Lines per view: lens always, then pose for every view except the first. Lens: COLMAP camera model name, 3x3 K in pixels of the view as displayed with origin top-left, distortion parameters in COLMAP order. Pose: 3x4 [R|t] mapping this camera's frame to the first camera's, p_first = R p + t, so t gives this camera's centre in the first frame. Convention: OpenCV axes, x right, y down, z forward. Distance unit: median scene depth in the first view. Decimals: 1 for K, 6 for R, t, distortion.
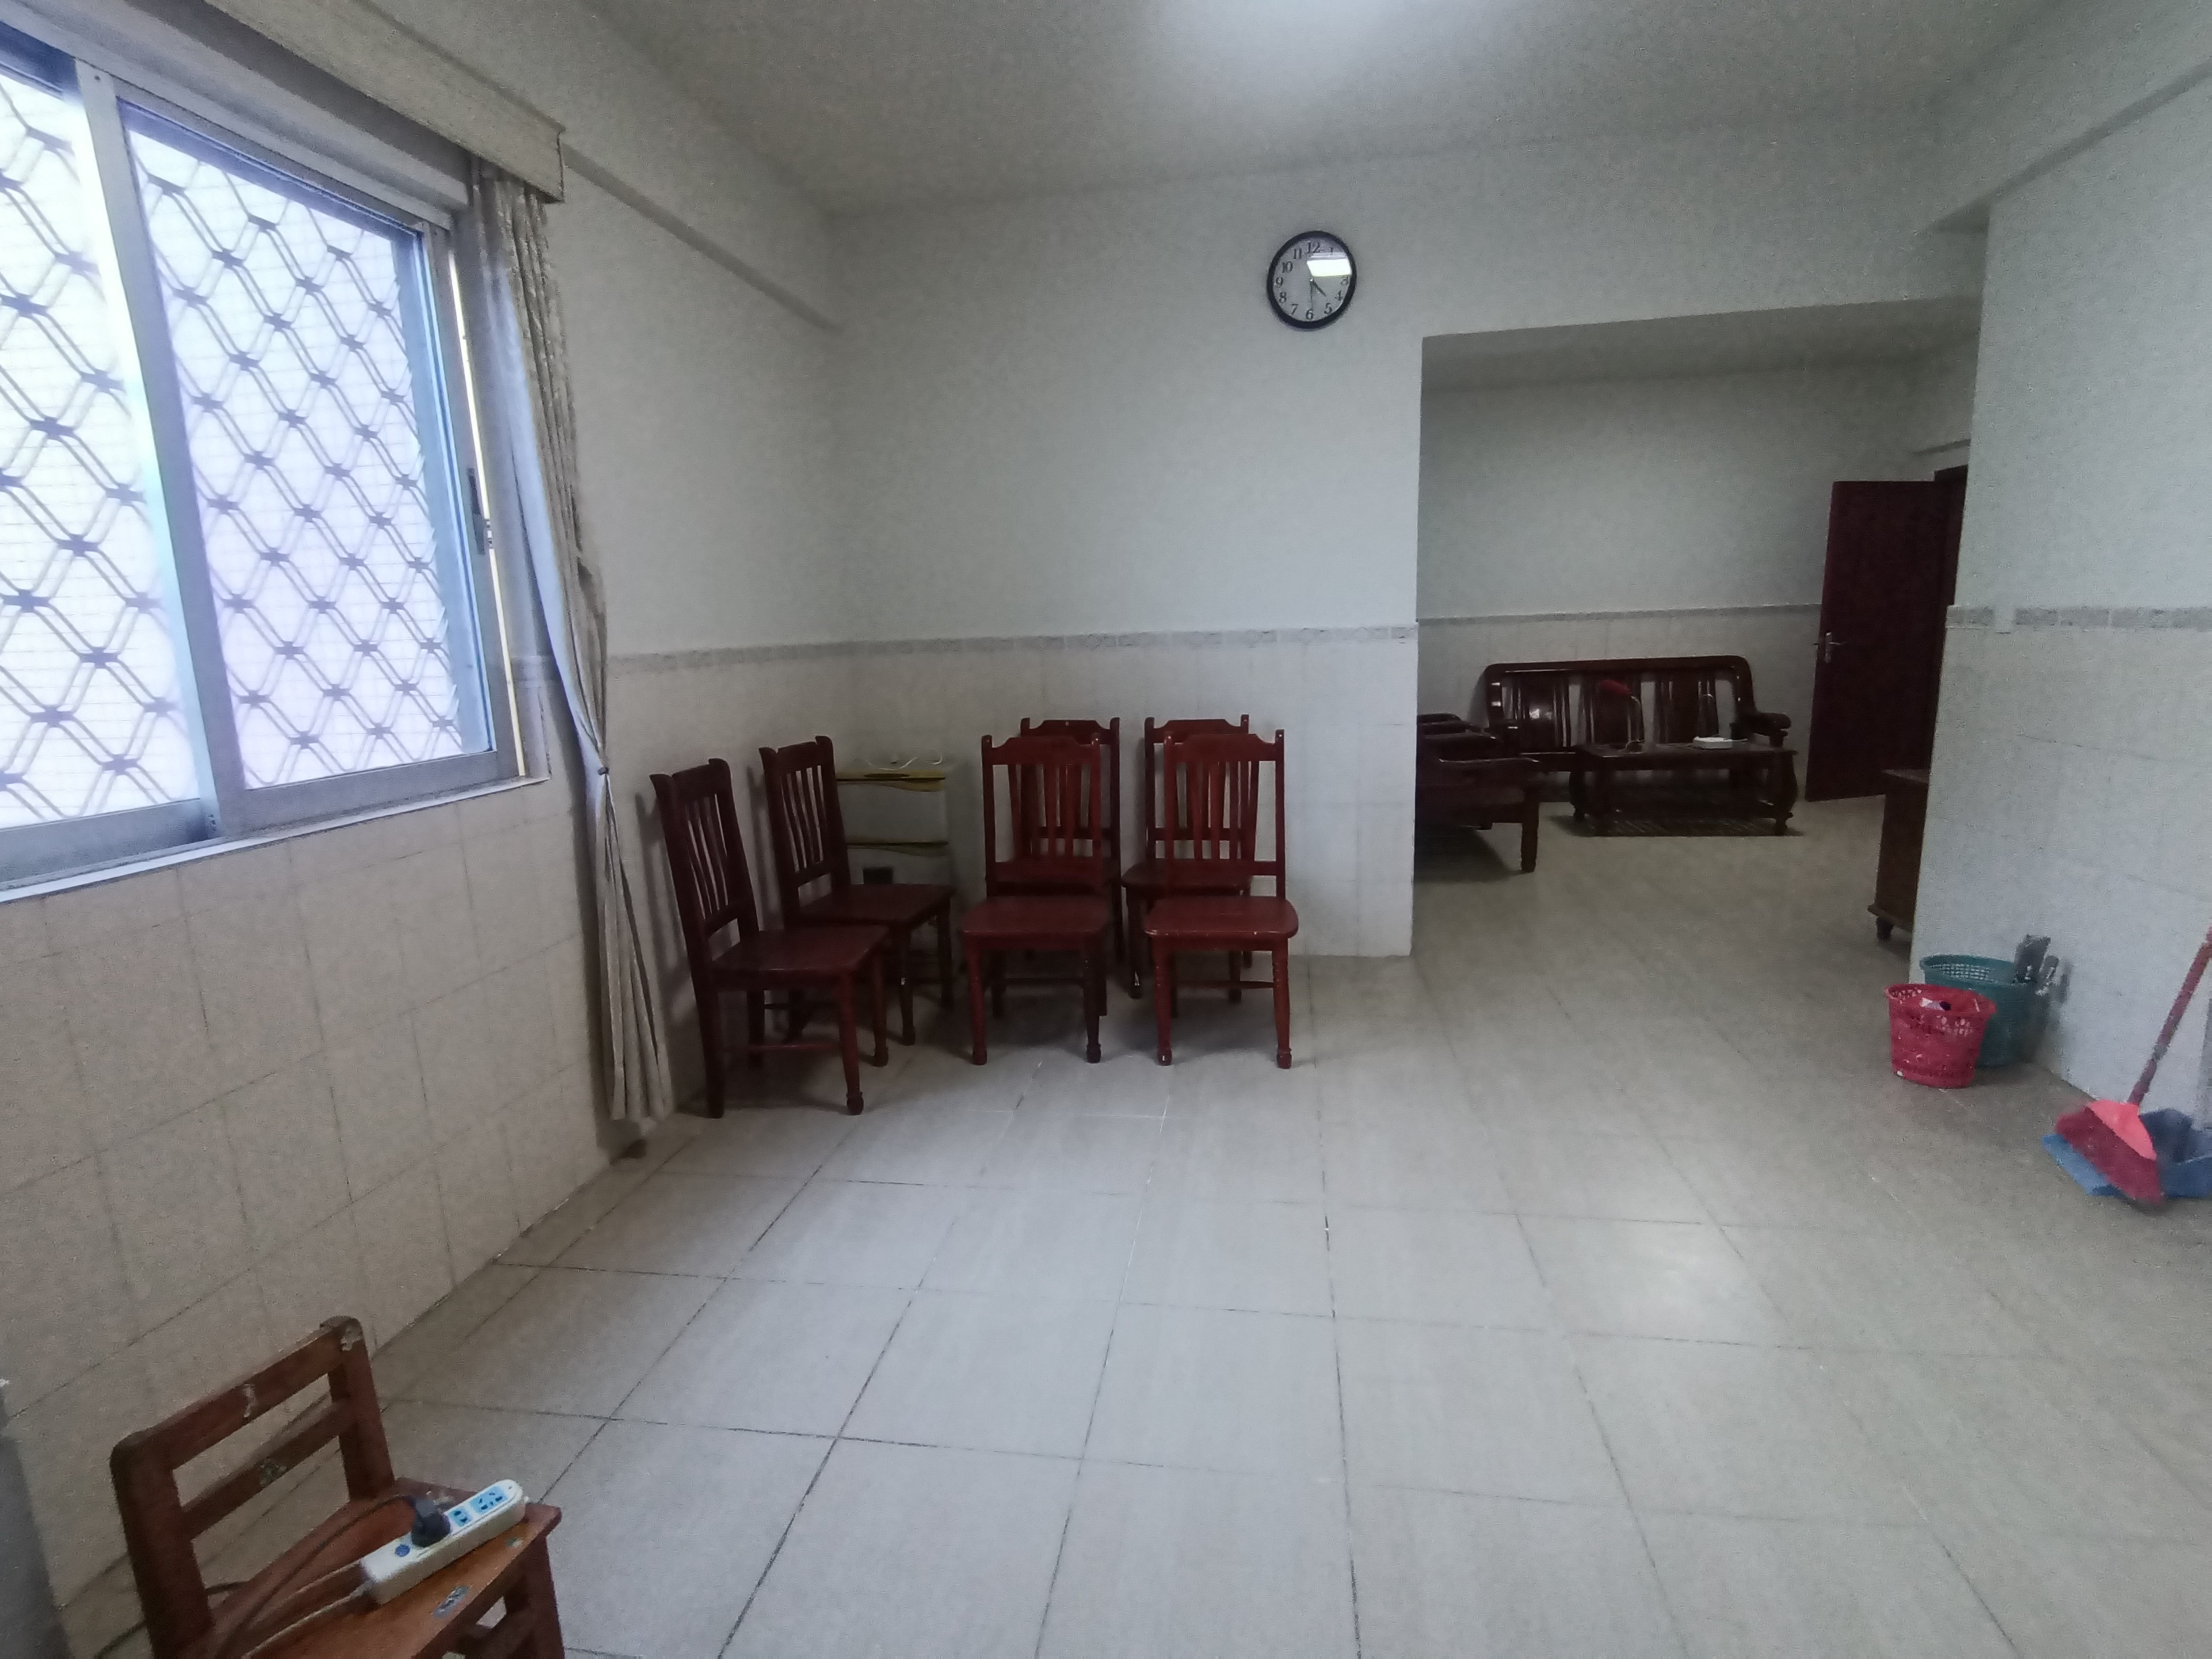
lens RADIAL K [[1104.8, 0, 1108.9], [0, 1104.8, 834.9], [0, 0, 1]] dist [0.018647, -0.005618]
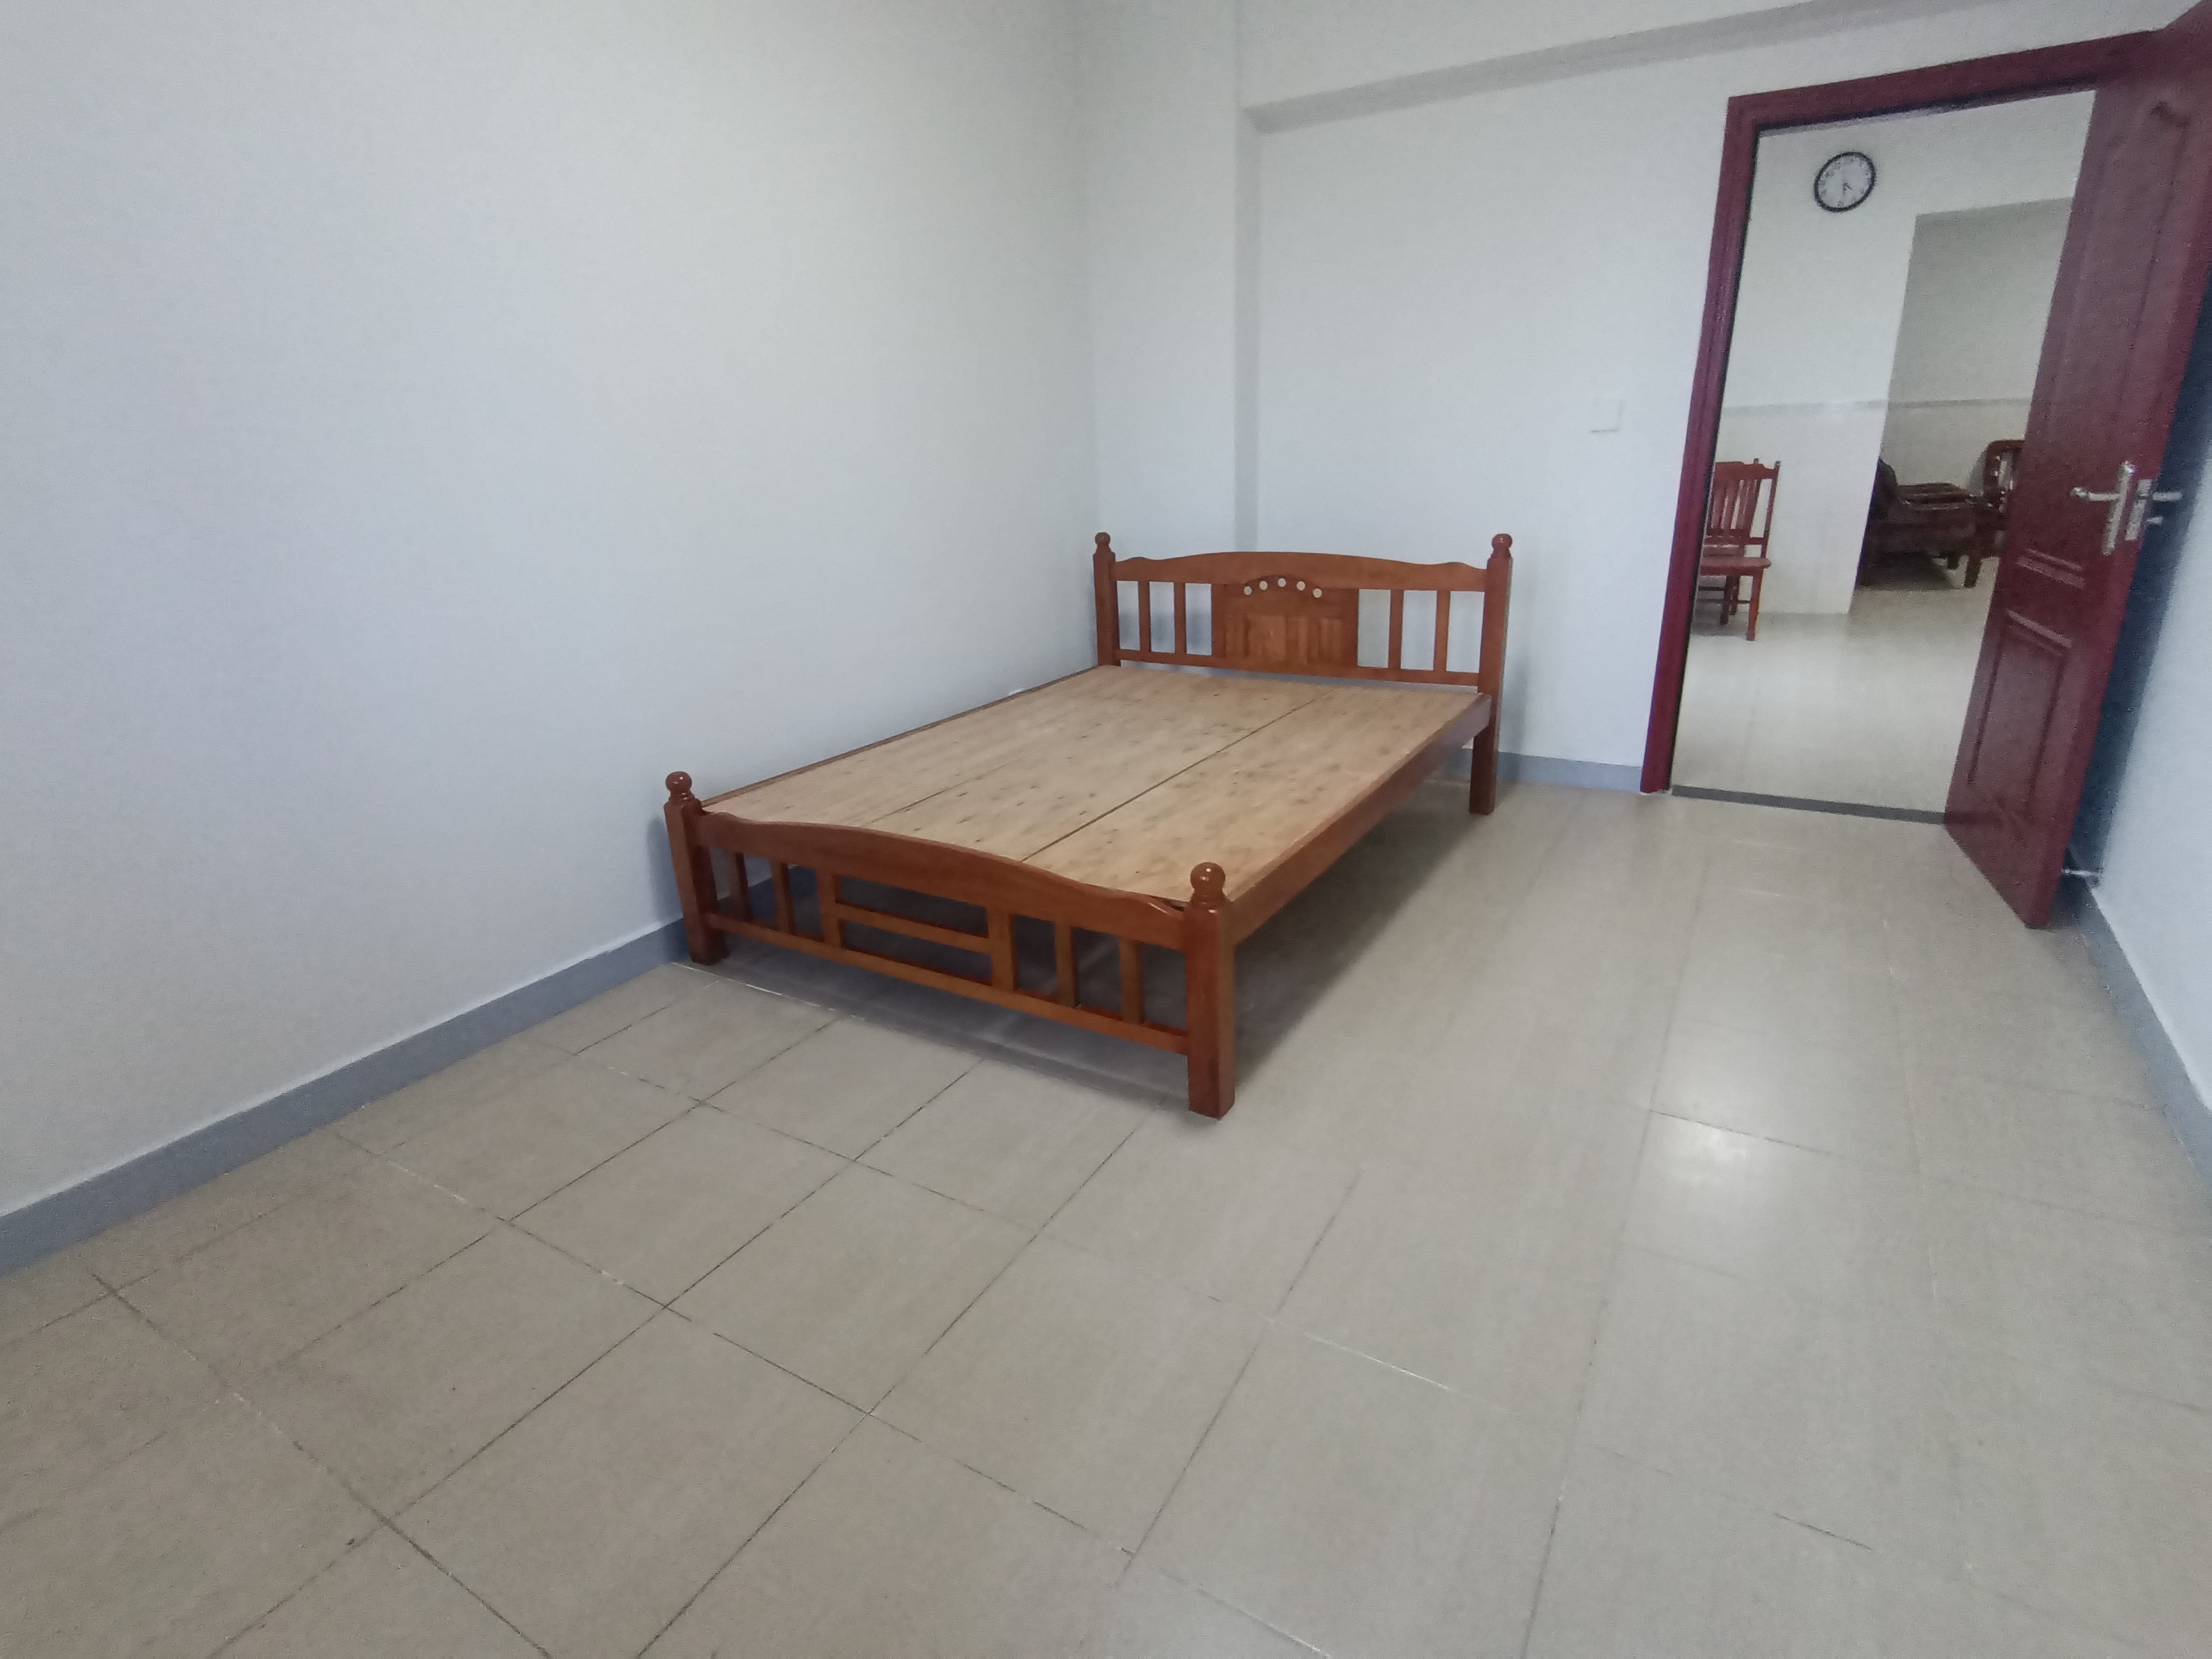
lens RADIAL K [[1104.8, 0, 1116.7], [0, 1104.8, 833.9], [0, 0, 1]] dist [0.018647, -0.005618]
pose [[0.928728, 0.116841, -0.351870, -0.059279], [-0.059811, 0.983830, 0.168821, 0.113314], [0.365906, -0.135743, 0.920699, -0.498001]]
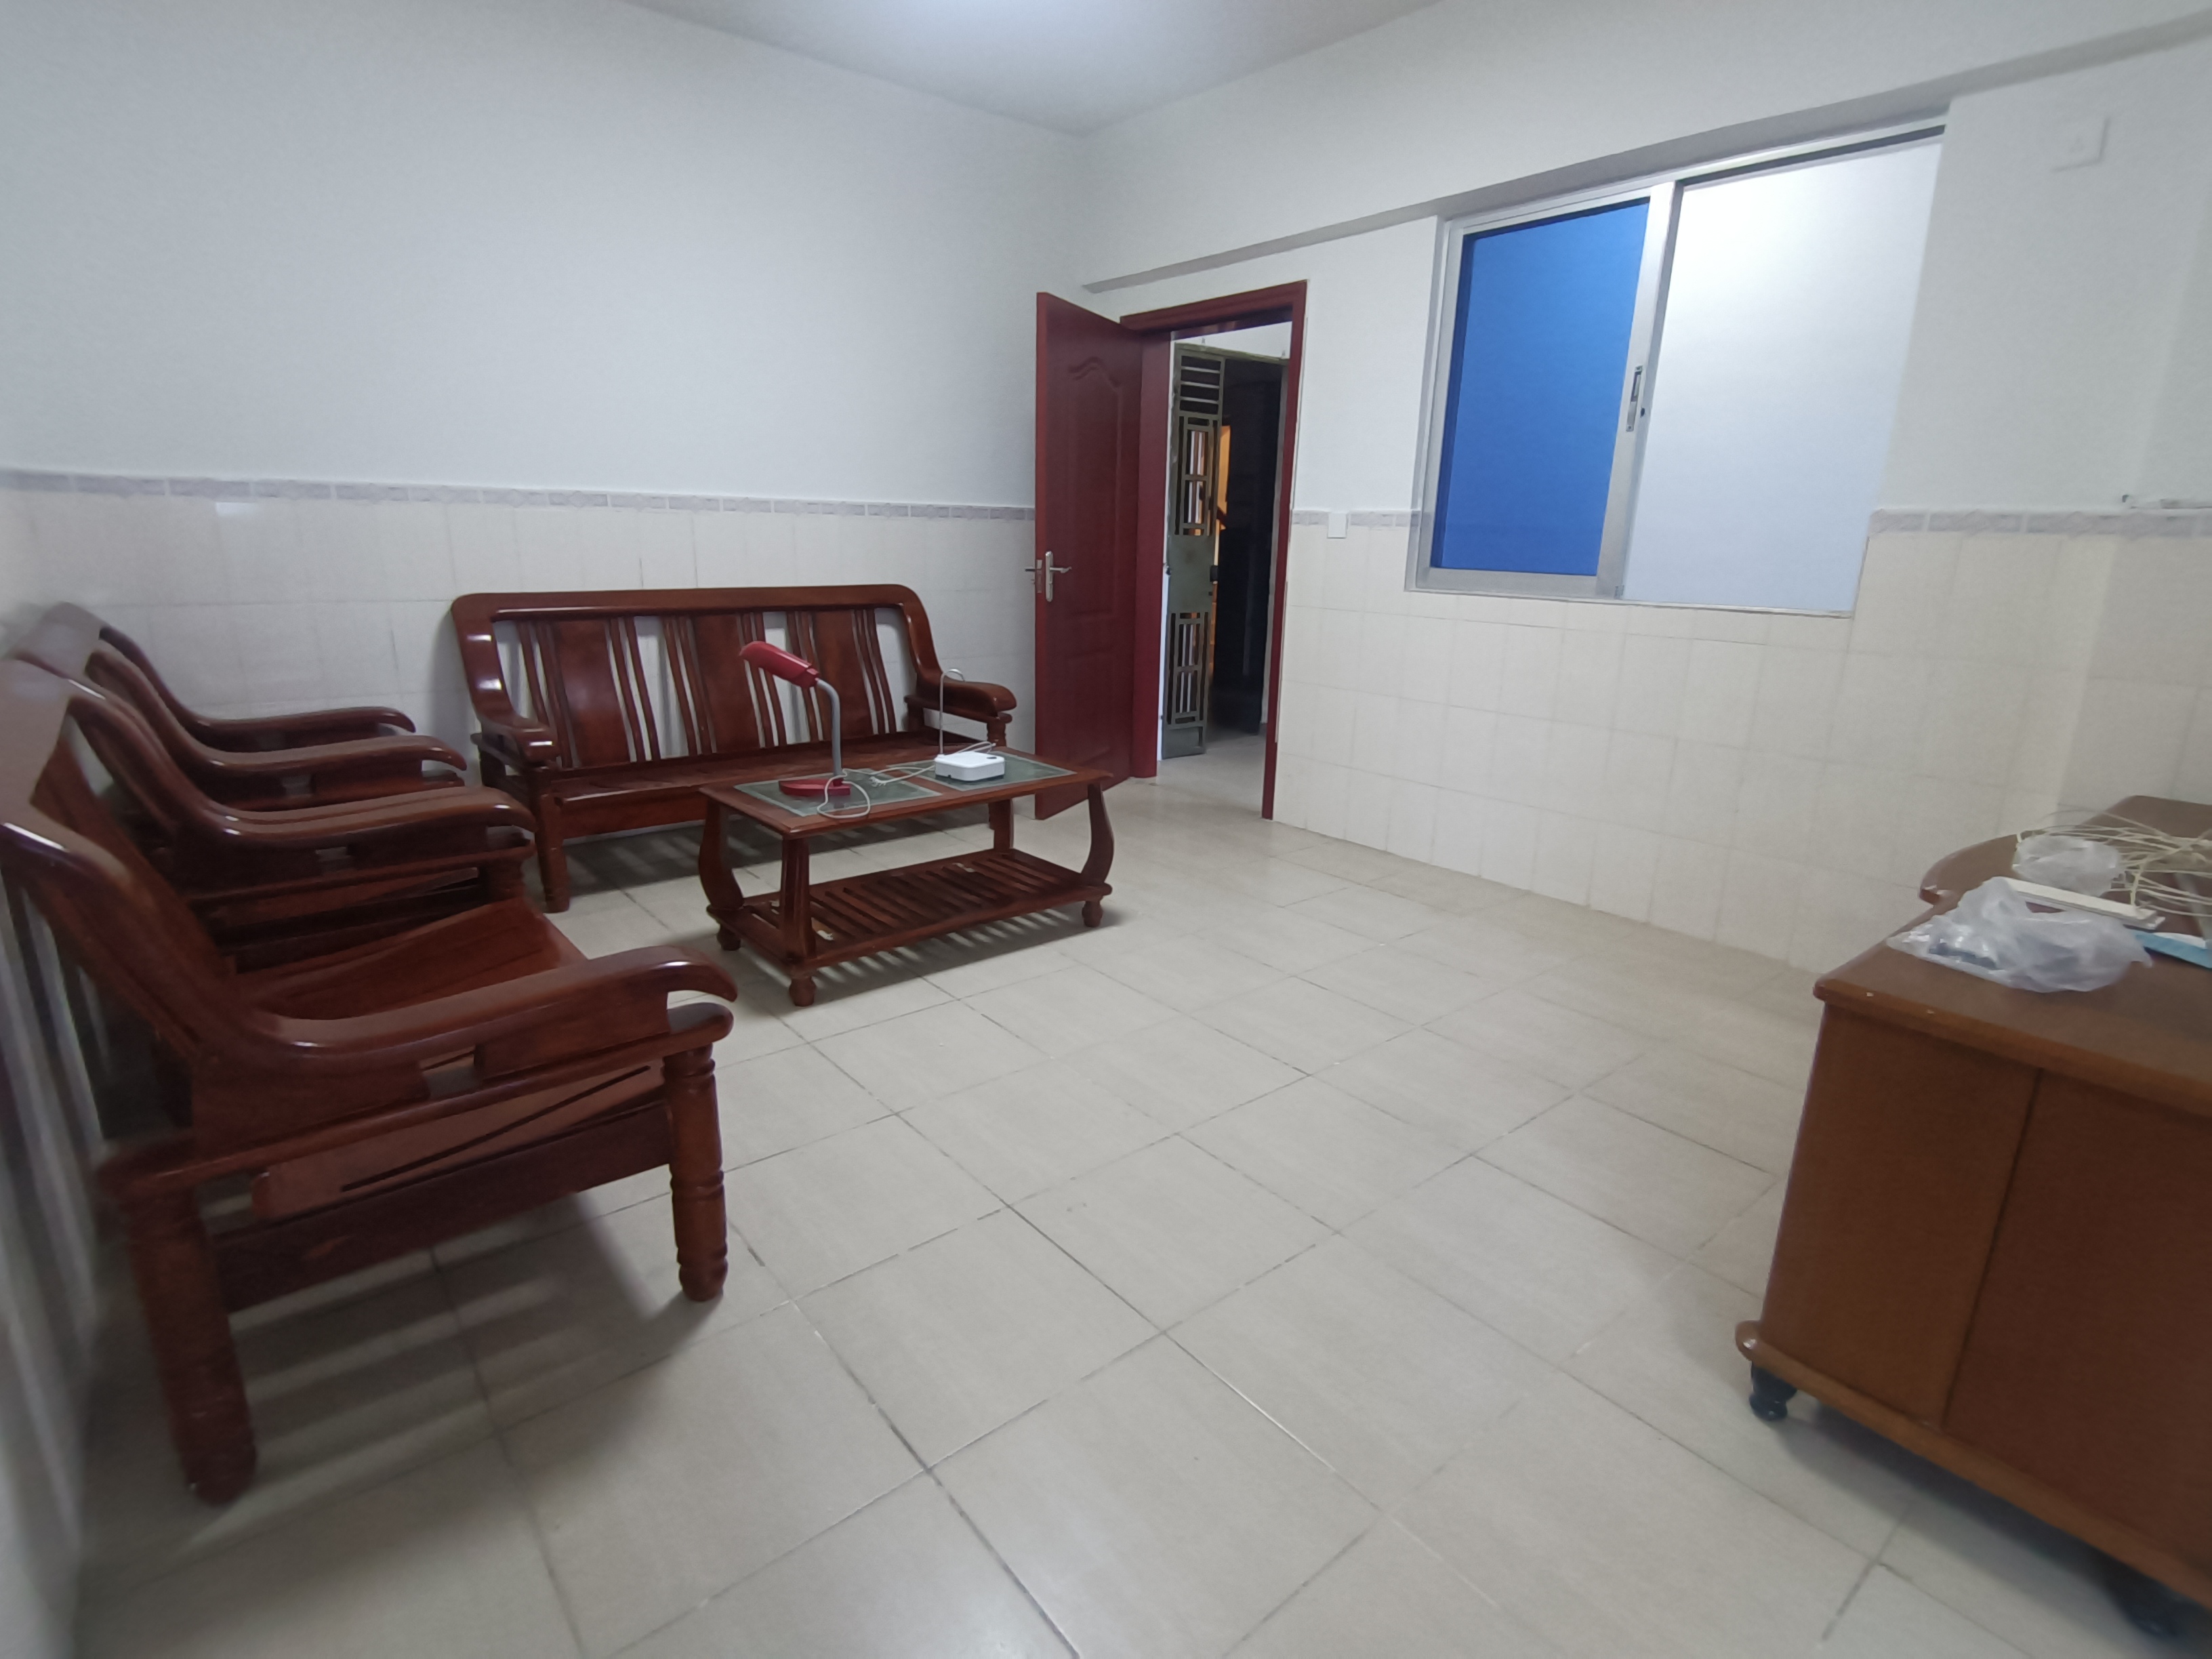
lens RADIAL K [[1104.8, 0, 1097.3], [0, 1104.8, 829.0], [0, 0, 1]] dist [0.018647, -0.005618]
pose [[0.667464, -0.150570, 0.729260, 0.199058], [0.096443, 0.988575, 0.115839, -0.100290], [-0.738370, -0.006986, 0.674360, 0.579267]]
